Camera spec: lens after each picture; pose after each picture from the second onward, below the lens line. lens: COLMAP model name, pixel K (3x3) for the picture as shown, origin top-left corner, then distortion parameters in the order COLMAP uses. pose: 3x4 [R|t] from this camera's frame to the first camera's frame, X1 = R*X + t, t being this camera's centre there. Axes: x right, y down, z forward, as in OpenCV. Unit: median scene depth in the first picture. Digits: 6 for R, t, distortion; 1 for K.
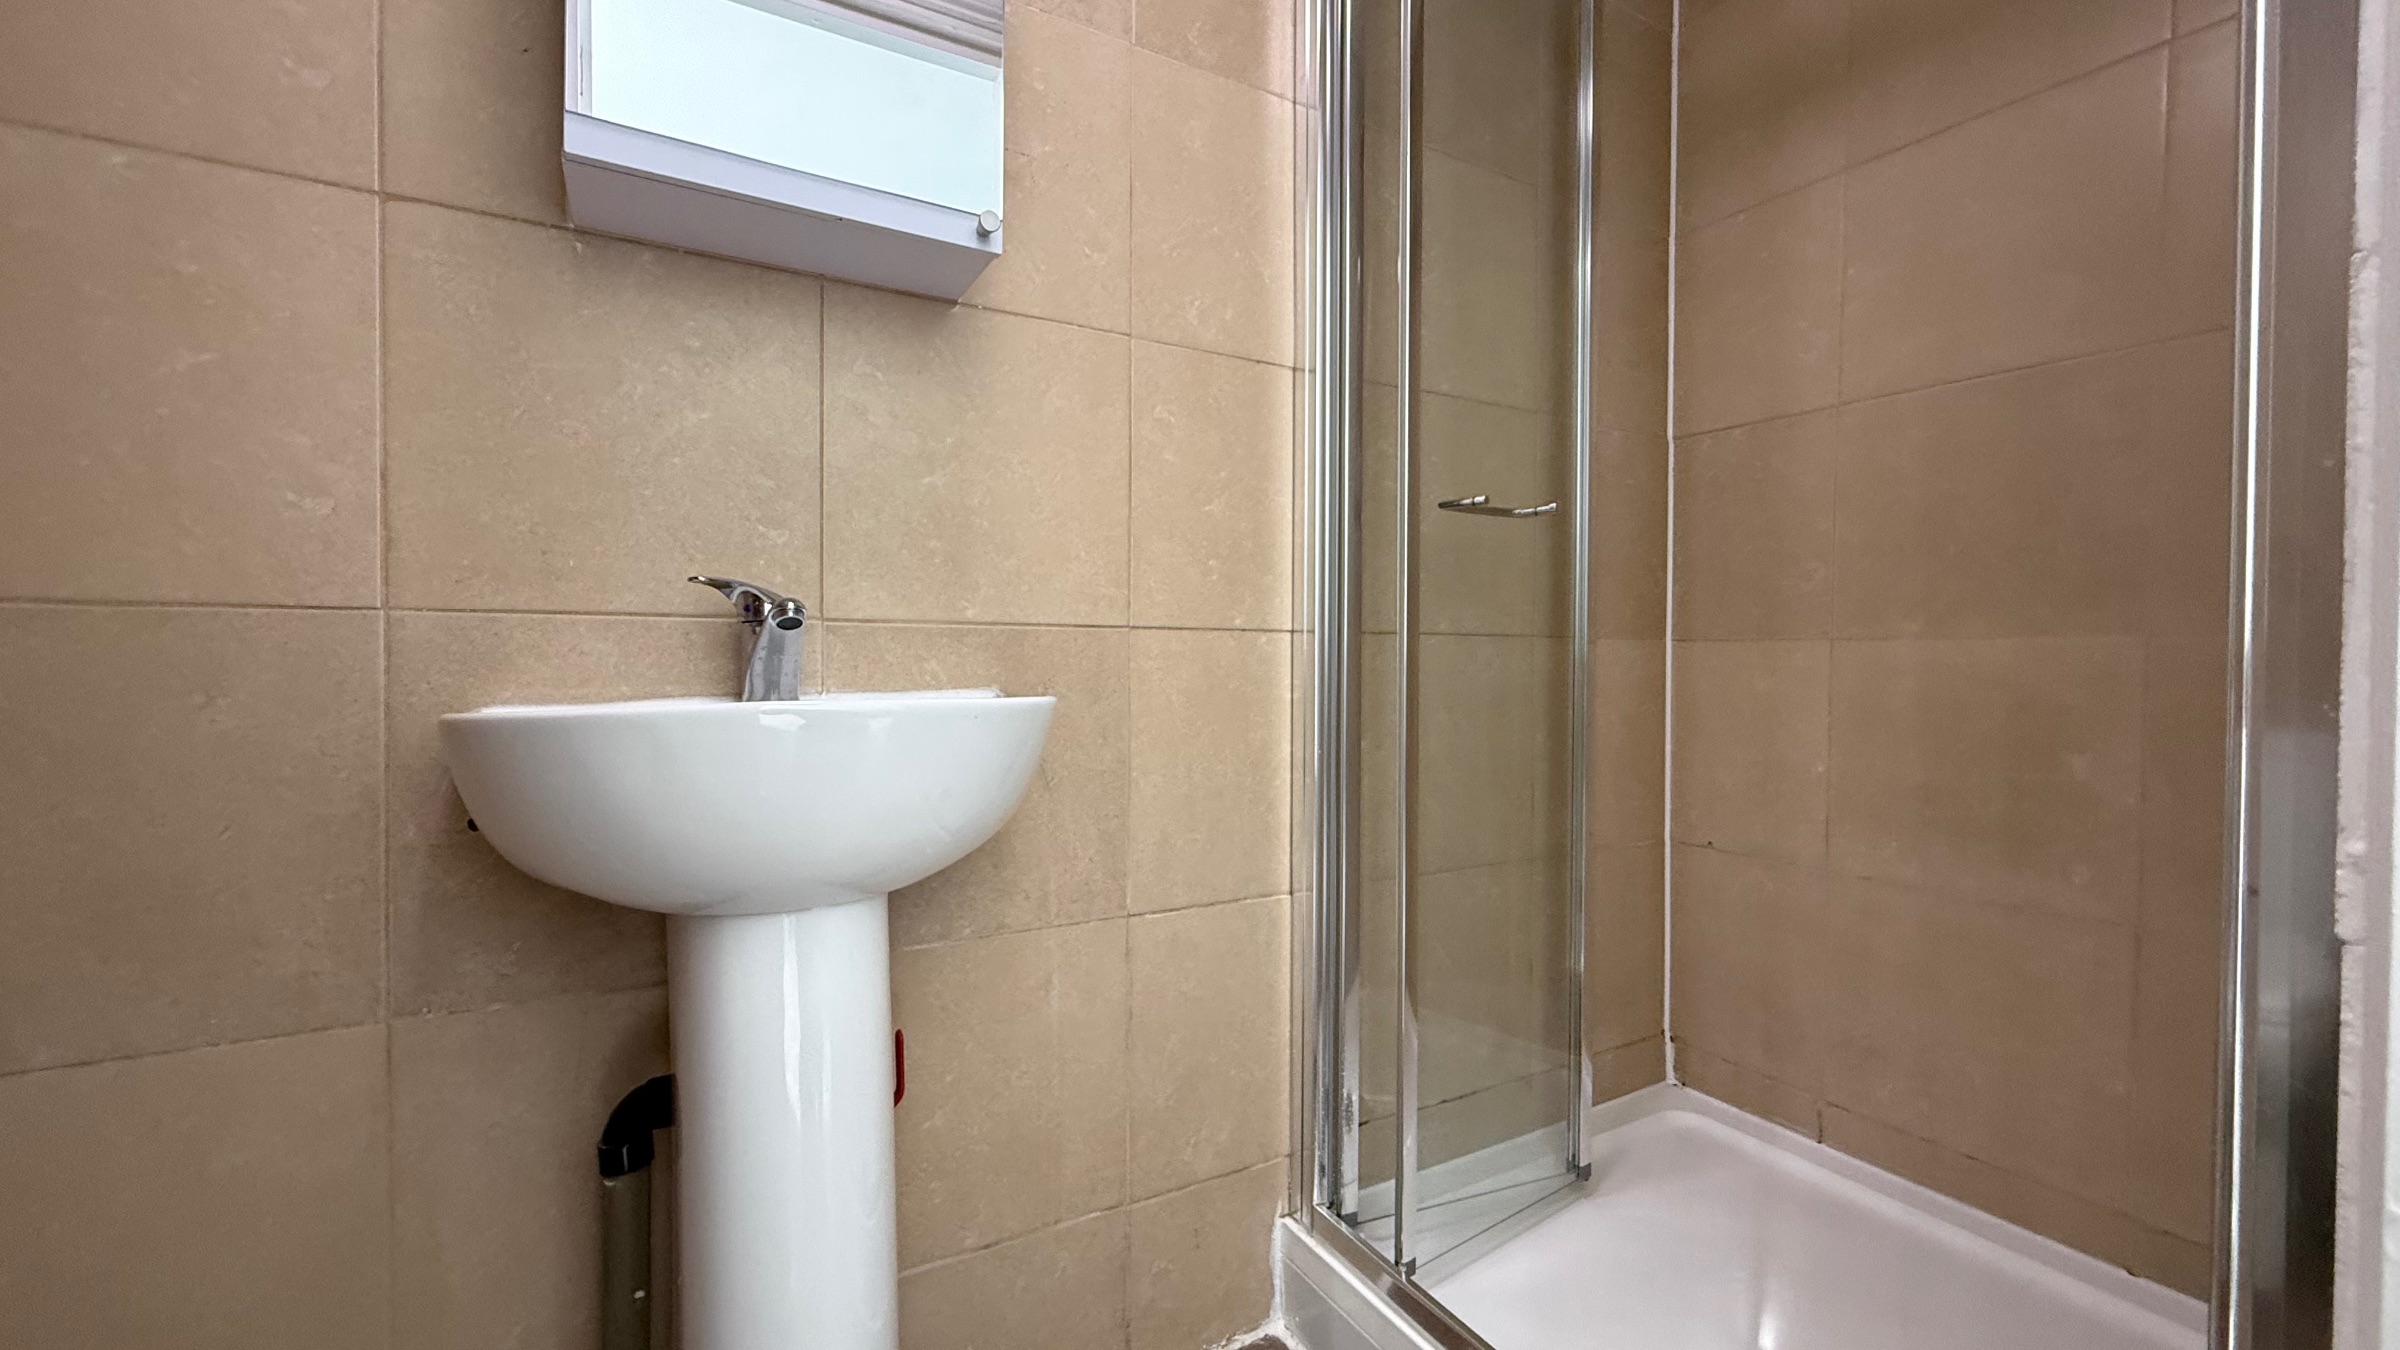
lens RADIAL K [[957.3, 0, 1196.8], [0, 957.3, 671.2], [0, 0, 1]] dist [-0.000413, -0.000008]
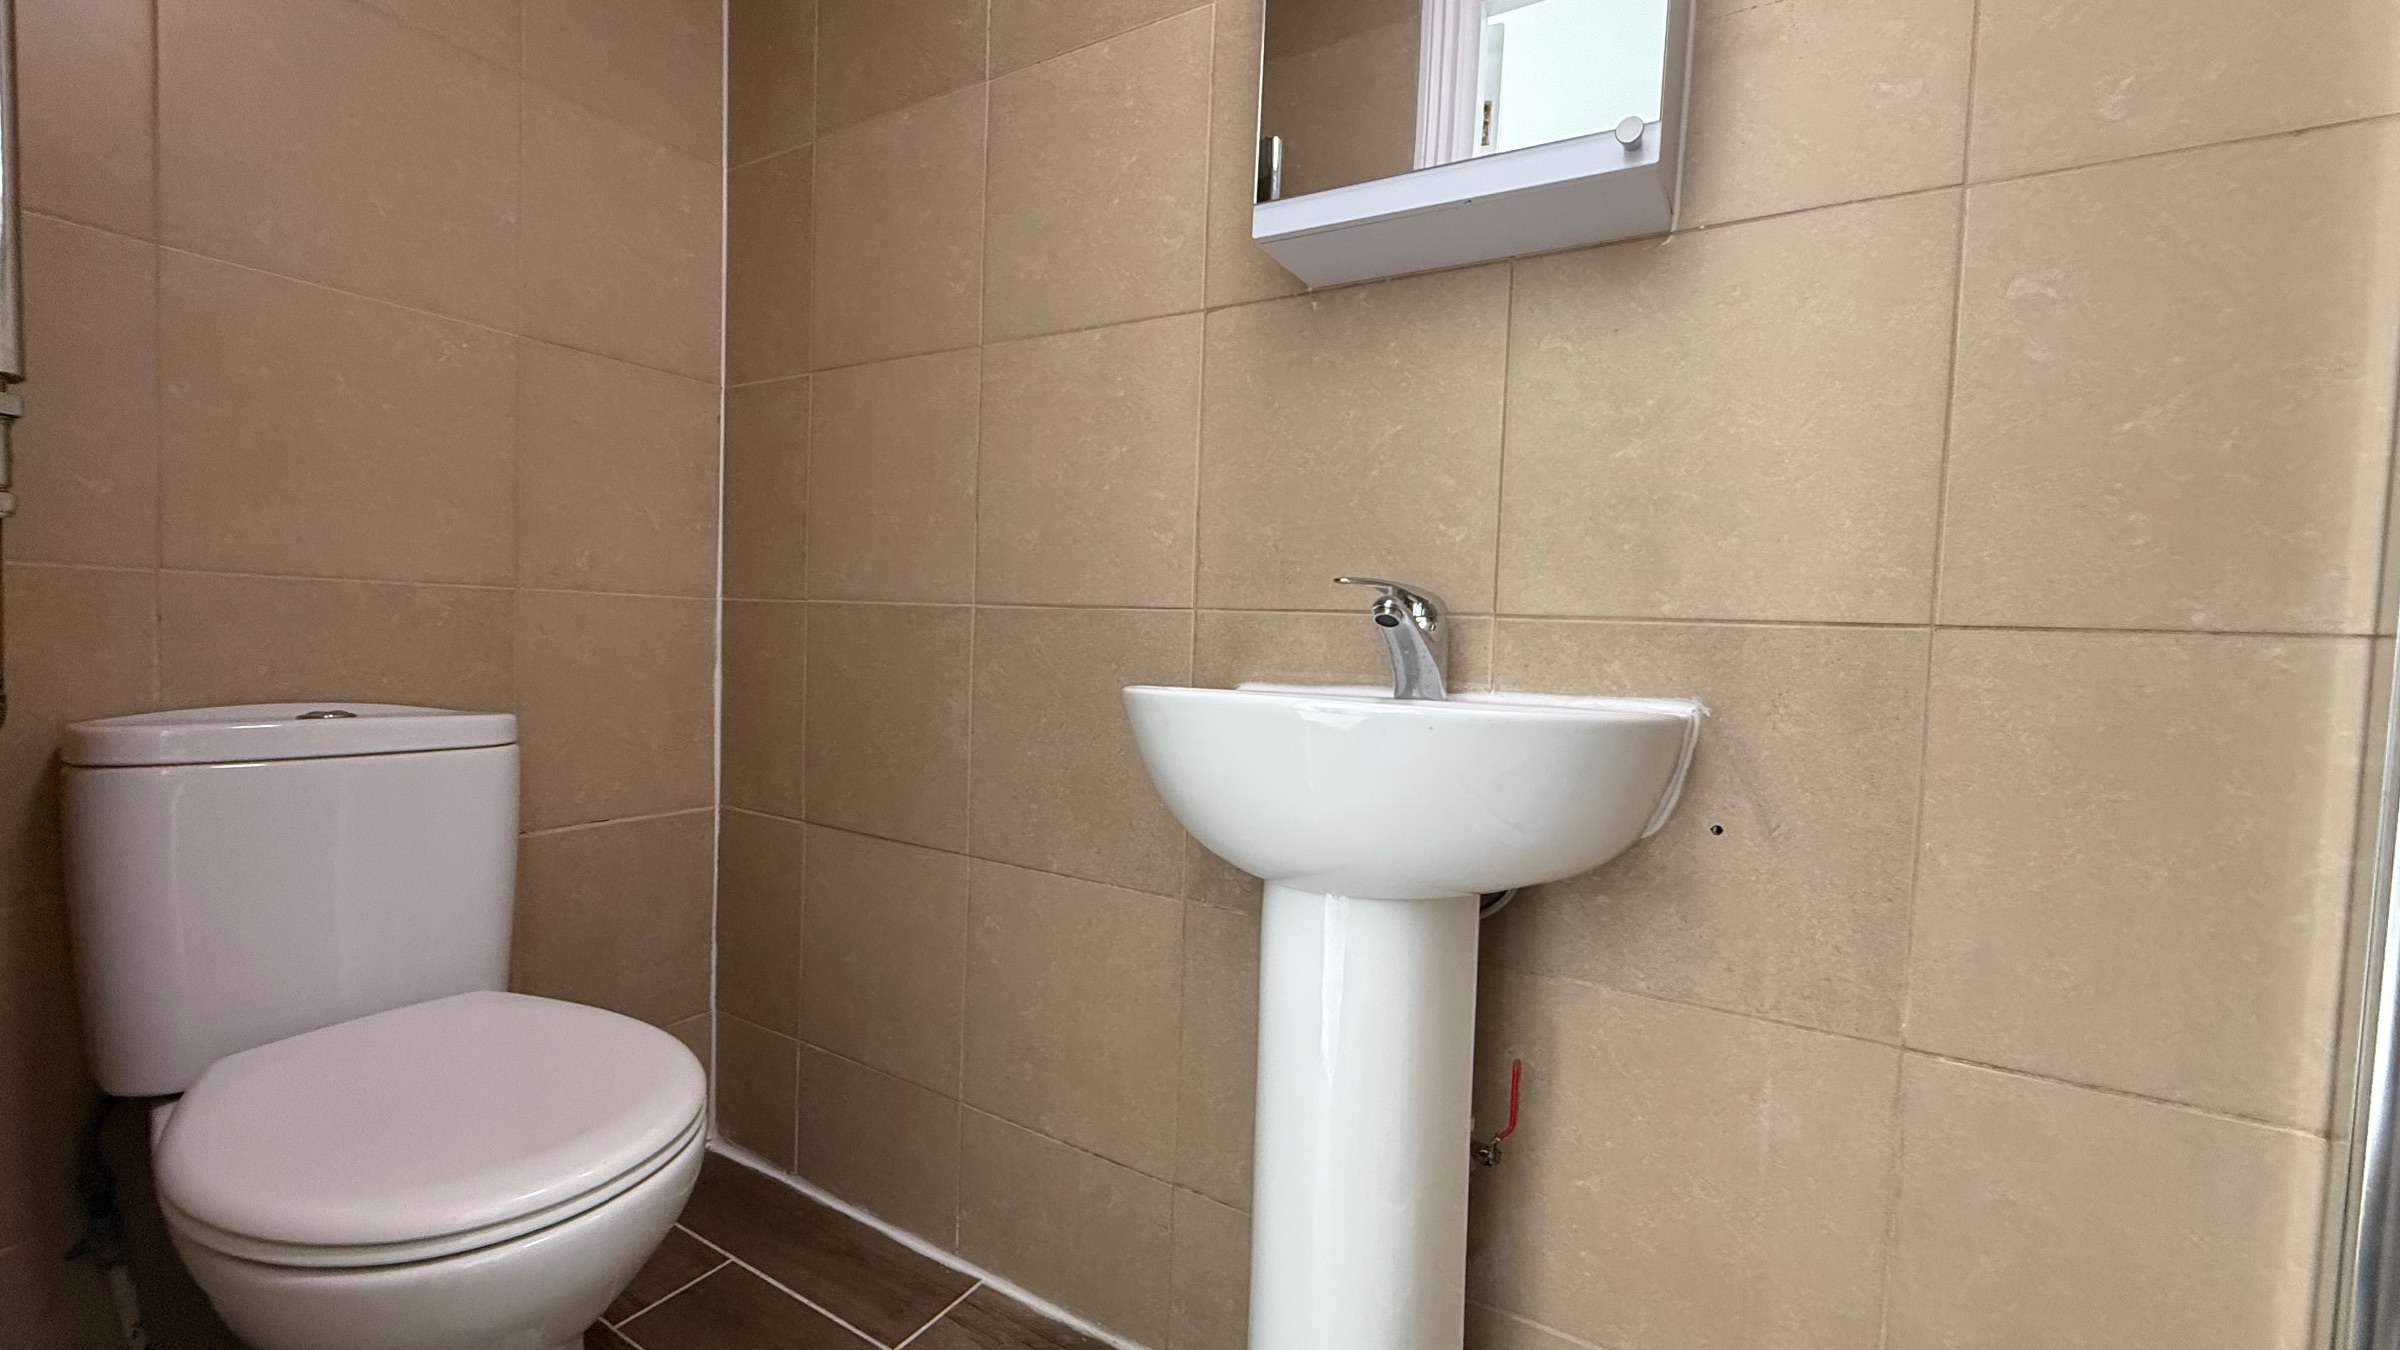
lens RADIAL K [[959.6, 0, 1193.5], [0, 959.6, 677.2], [0, 0, 1]] dist [-0.000096, 0.000284]
pose [[0.487103, 0.055455, -0.871582, 0.302661], [-0.043133, 0.998292, 0.039412, -0.015980], [0.872279, 0.018396, 0.488662, 0.247254]]
